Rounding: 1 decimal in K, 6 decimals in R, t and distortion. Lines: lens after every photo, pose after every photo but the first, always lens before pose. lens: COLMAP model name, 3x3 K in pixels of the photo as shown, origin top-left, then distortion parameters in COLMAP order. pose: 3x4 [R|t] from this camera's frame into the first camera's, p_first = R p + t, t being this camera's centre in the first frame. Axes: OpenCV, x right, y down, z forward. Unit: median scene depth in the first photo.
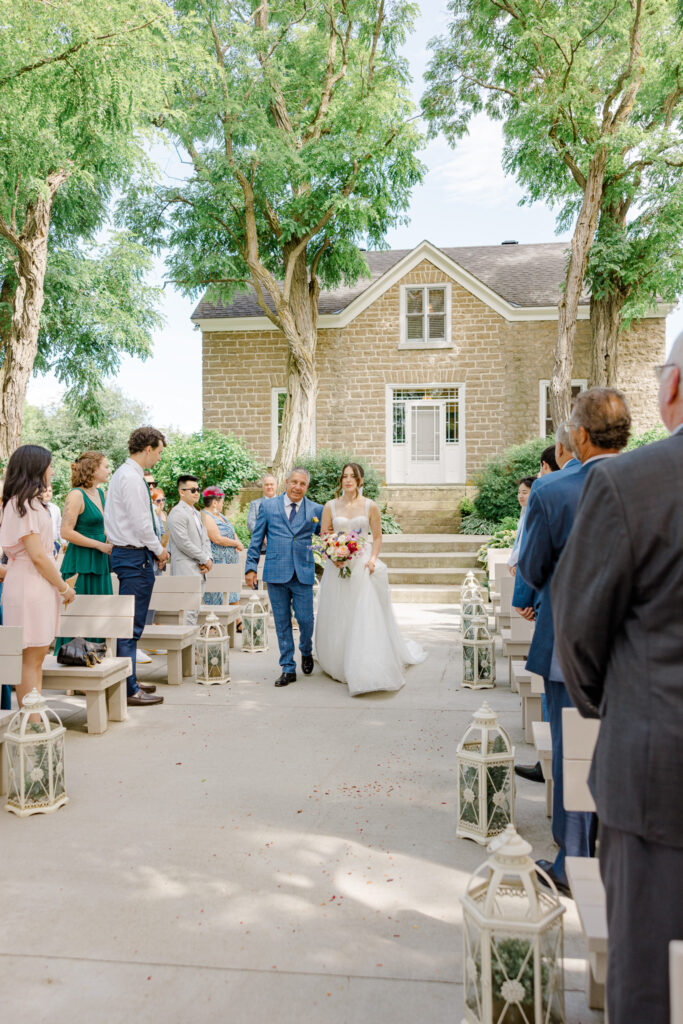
lens RADIAL K [[836.5, 0, 341.5], [0, 836.5, 512.0], [0, 0, 1]] dist [0.005493, 0.000513]
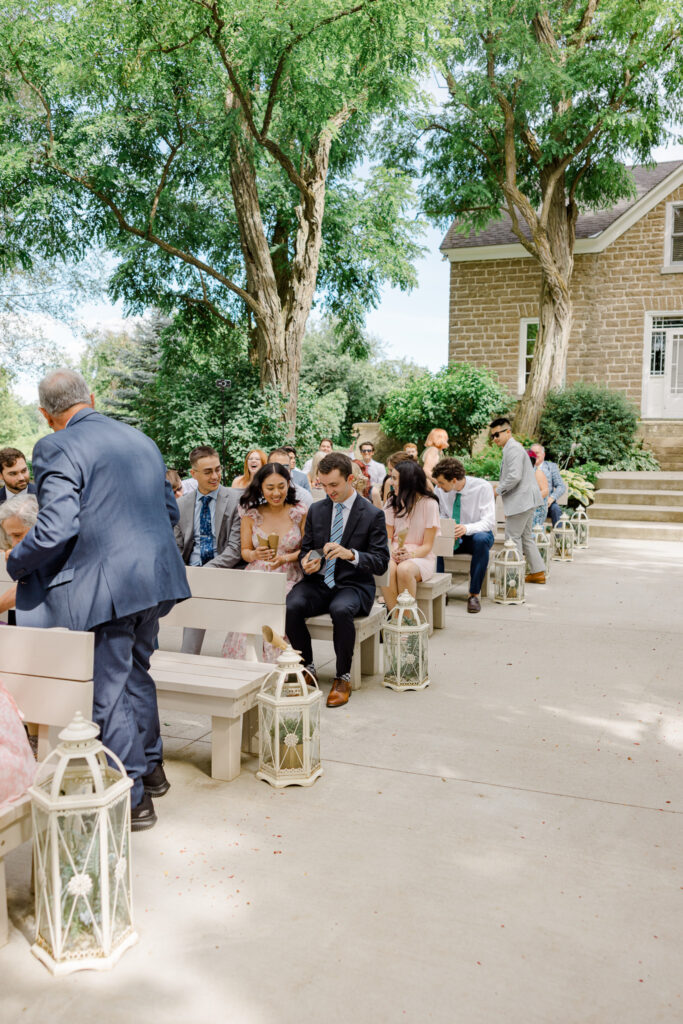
lens RADIAL K [[871.1, 0, 341.5], [0, 871.1, 512.0], [0, 0, 1]] dist [0.009745, 0.007015]
pose [[0.969227, 0.032853, -0.243968, -0.031730], [-0.014361, 0.996913, 0.077191, 0.000710], [0.245751, -0.071311, 0.966706, -0.047777]]
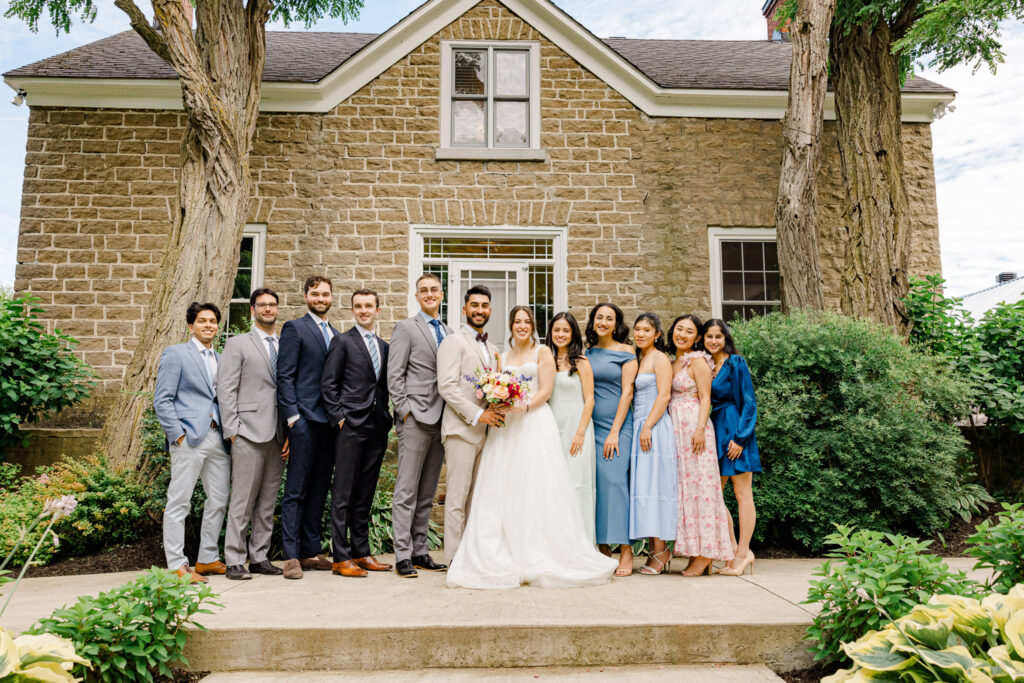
lens RADIAL K [[836.5, 0, 512.0], [0, 836.5, 341.5], [0, 0, 1]] dist [0.005493, 0.000513]
pose [[0.985829, 0.028778, 0.165266, 0.033250], [-0.002470, 0.987558, -0.157233, -0.006262], [-0.167734, 0.154597, 0.973635, 0.525707]]
